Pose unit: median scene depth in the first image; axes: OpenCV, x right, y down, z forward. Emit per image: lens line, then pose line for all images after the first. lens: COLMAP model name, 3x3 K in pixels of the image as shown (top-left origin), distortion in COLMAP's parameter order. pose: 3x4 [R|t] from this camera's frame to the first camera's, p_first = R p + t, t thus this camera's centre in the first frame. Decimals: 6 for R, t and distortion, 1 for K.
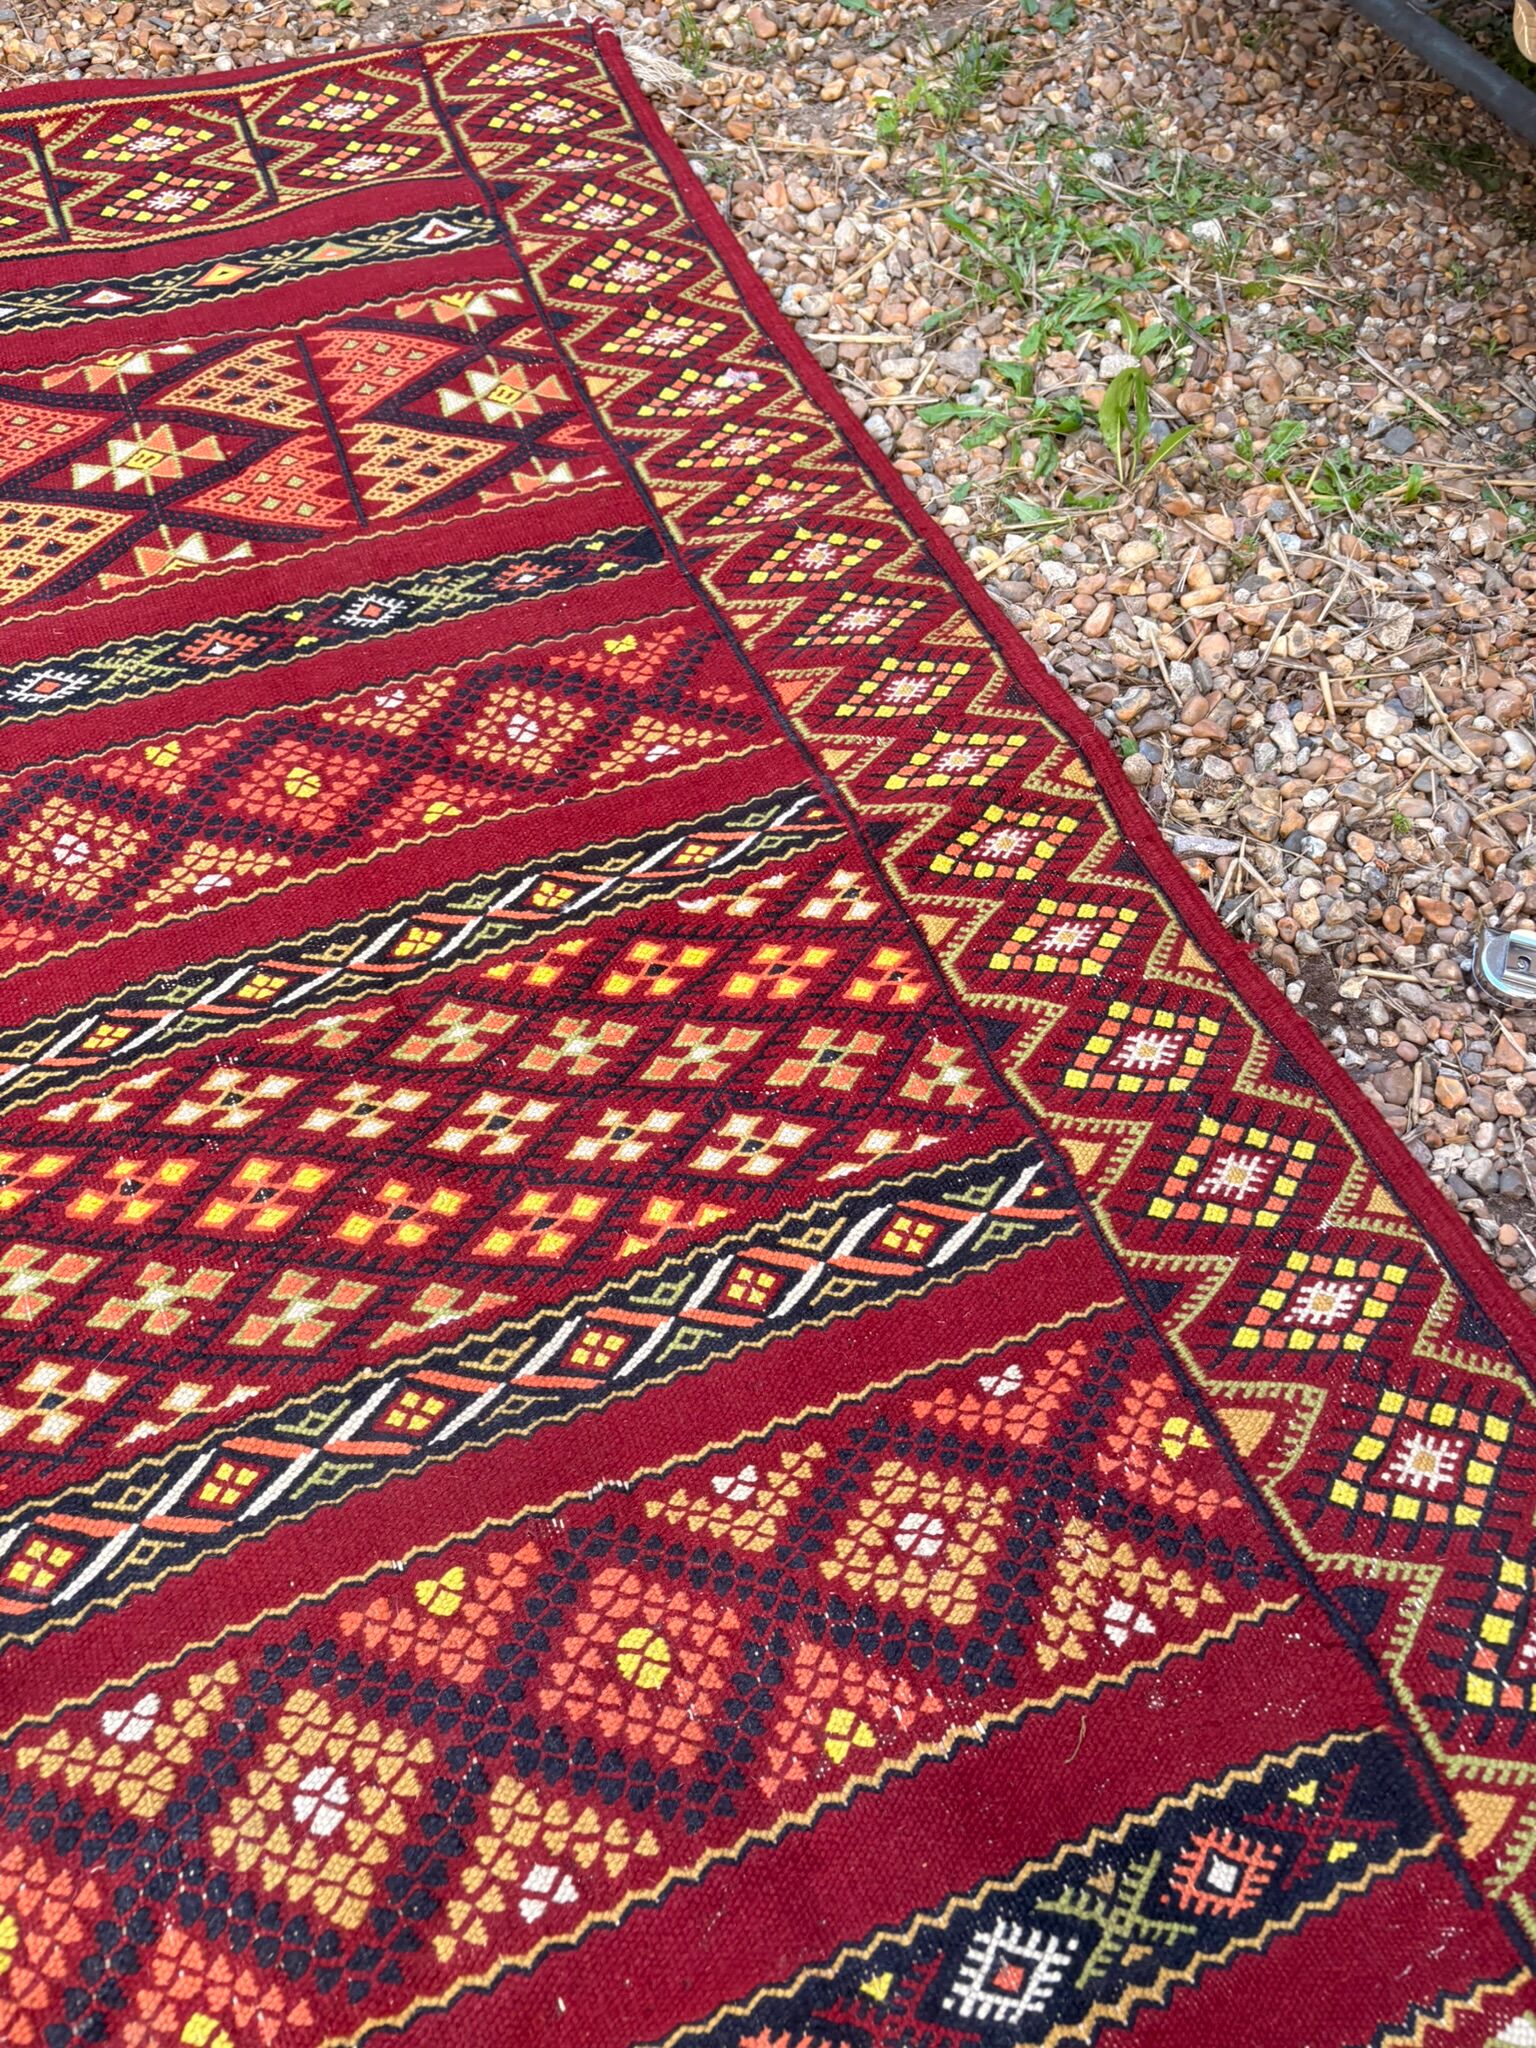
lens RADIAL K [[1575.3, 0, 751.4], [0, 1575.3, 1029.6], [0, 0, 1]] dist [0.028330, -0.033675]
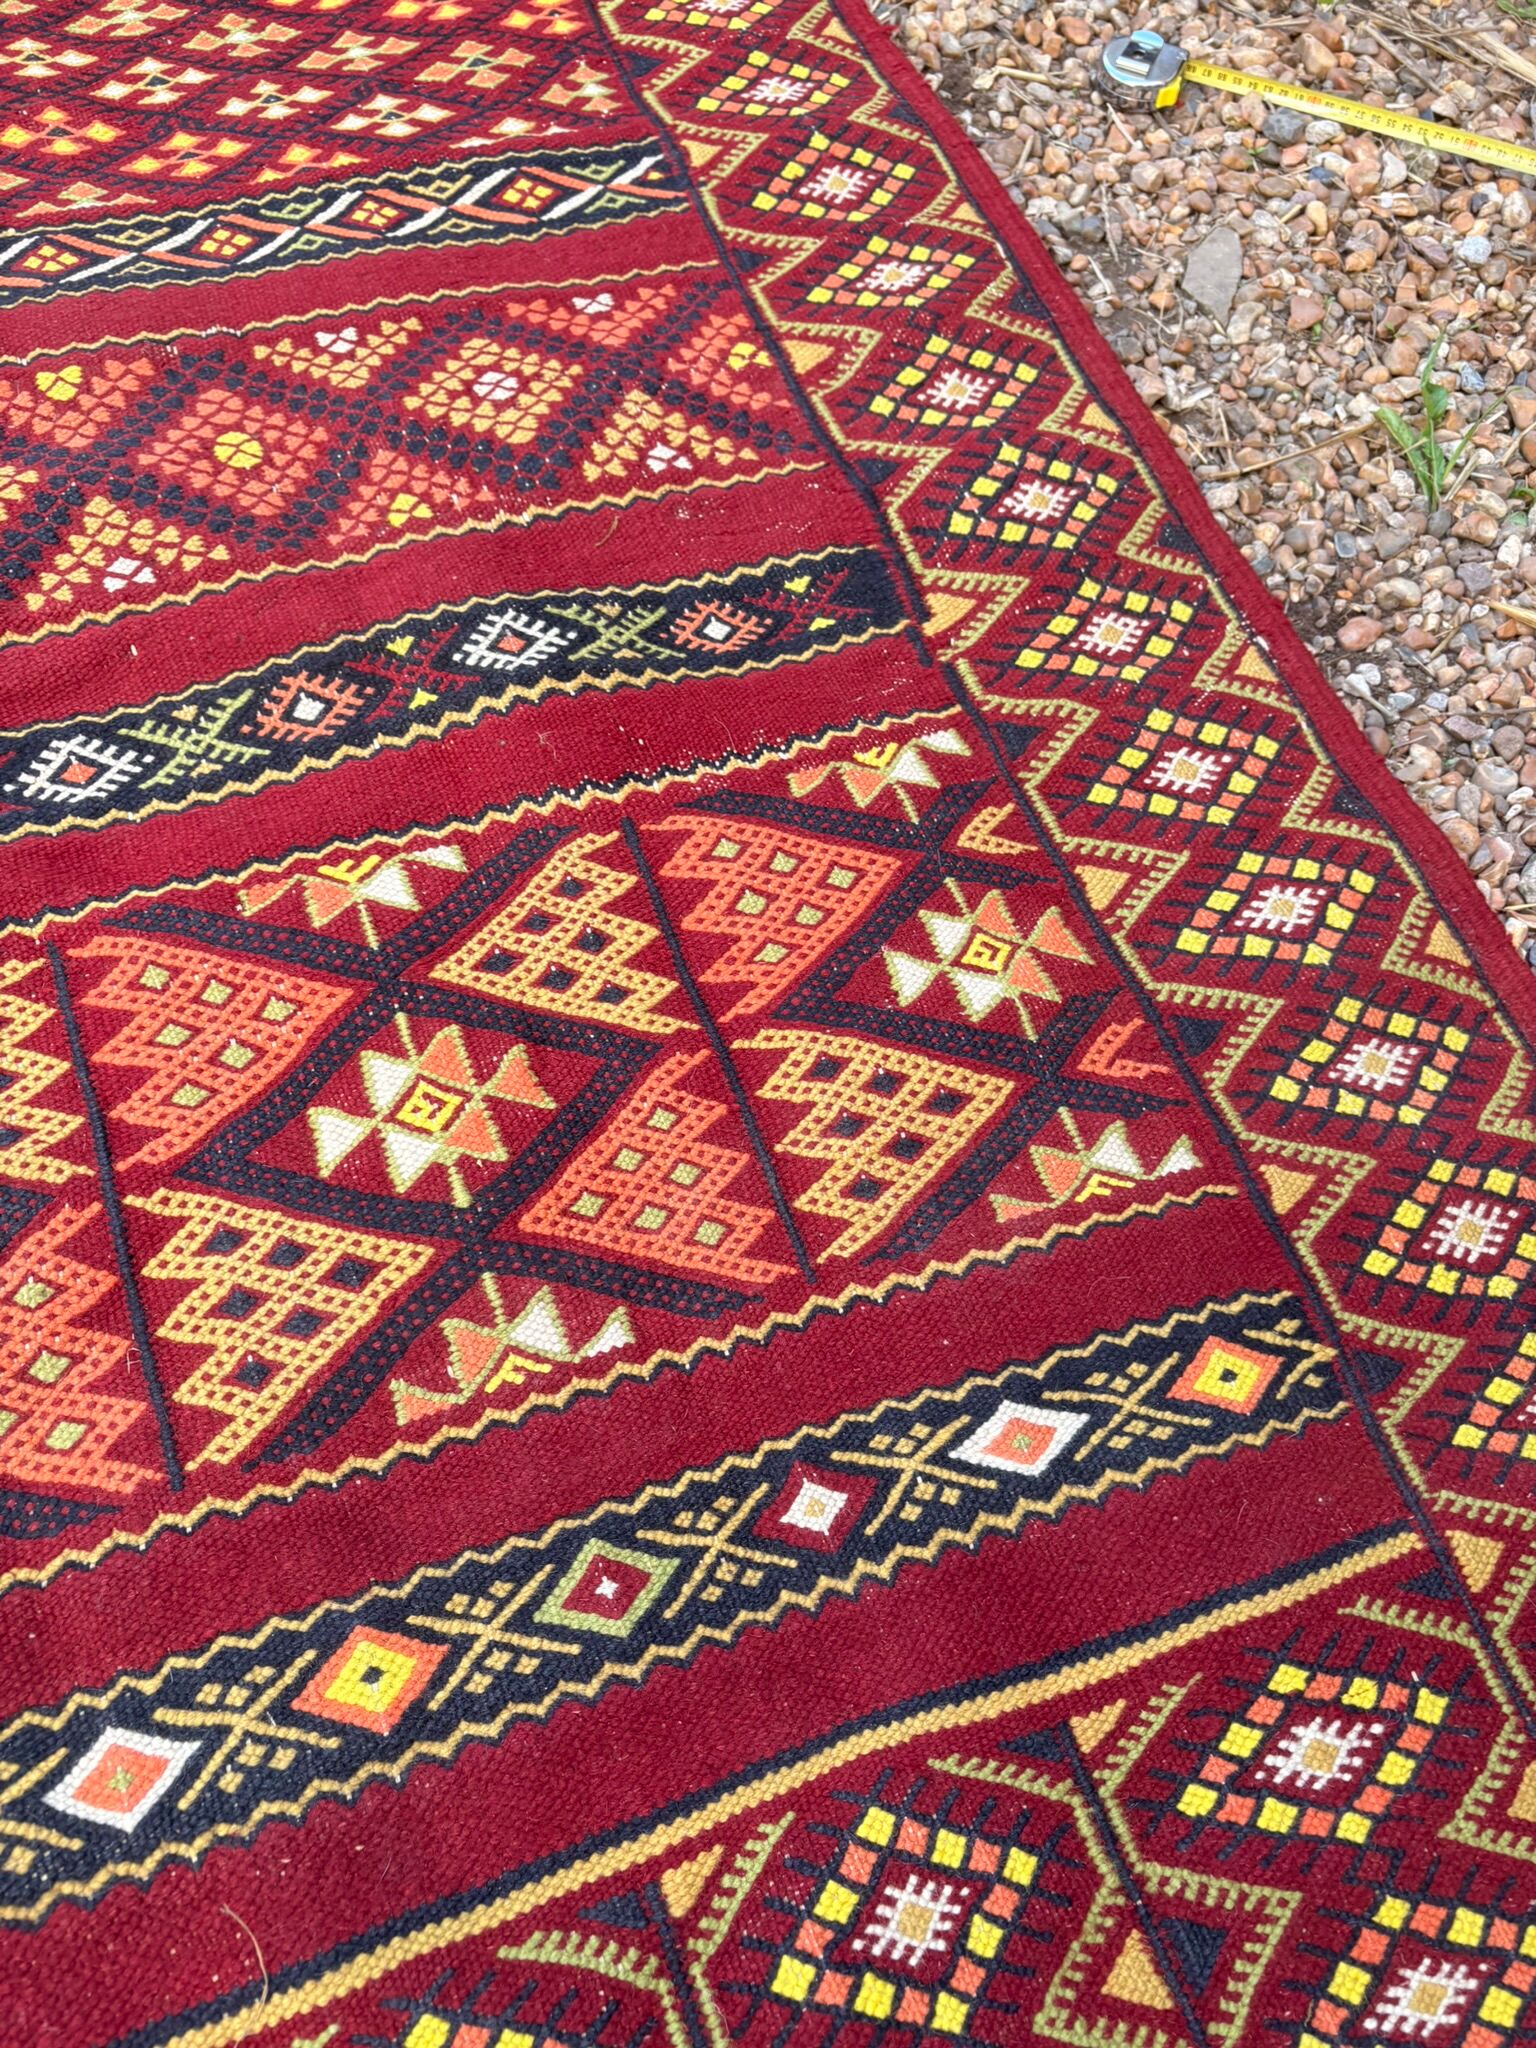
lens RADIAL K [[1594.9, 0, 723.3], [0, 1594.9, 1033.8], [0, 0, 1]] dist [0.011957, -0.024643]
pose [[0.997836, 0.053027, 0.038889, 0.178921], [-0.057698, 0.989711, 0.130933, 0.444788], [-0.031545, -0.132893, 0.990628, -0.144298]]
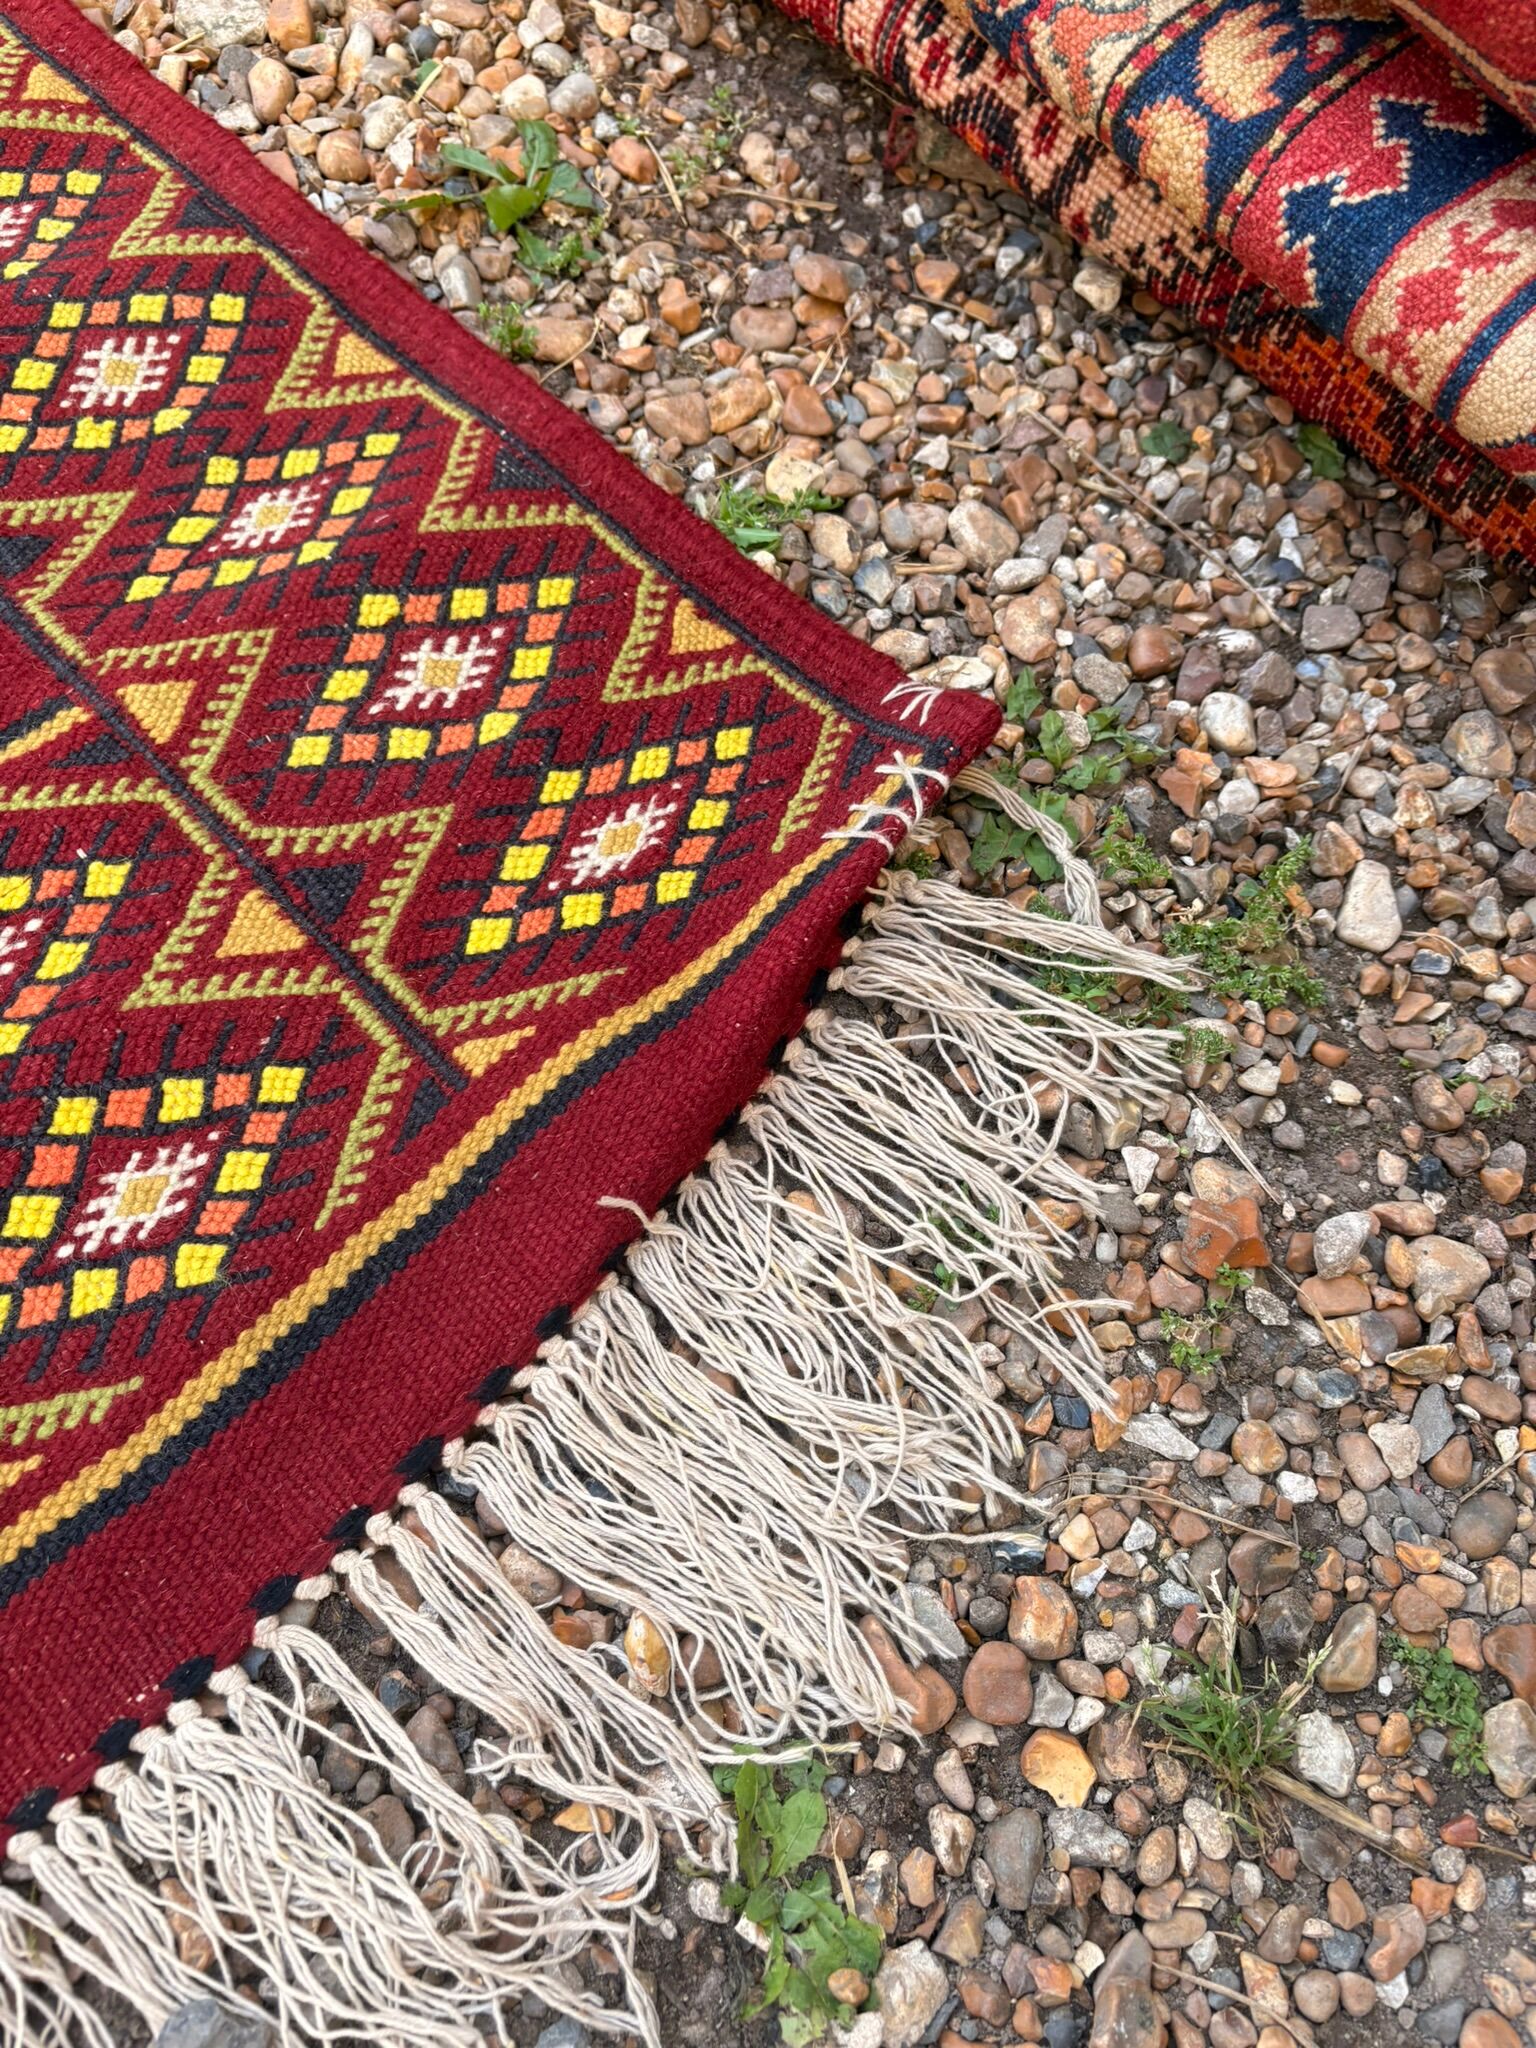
lens RADIAL K [[1594.9, 0, 723.3], [0, 1594.9, 1033.8], [0, 0, 1]] dist [0.011957, -0.024643]
pose [[0.925697, -0.326311, 0.191327, 0.531782], [0.285193, 0.934346, 0.213690, 0.742623], [-0.248495, -0.143247, 0.957983, -0.087758]]
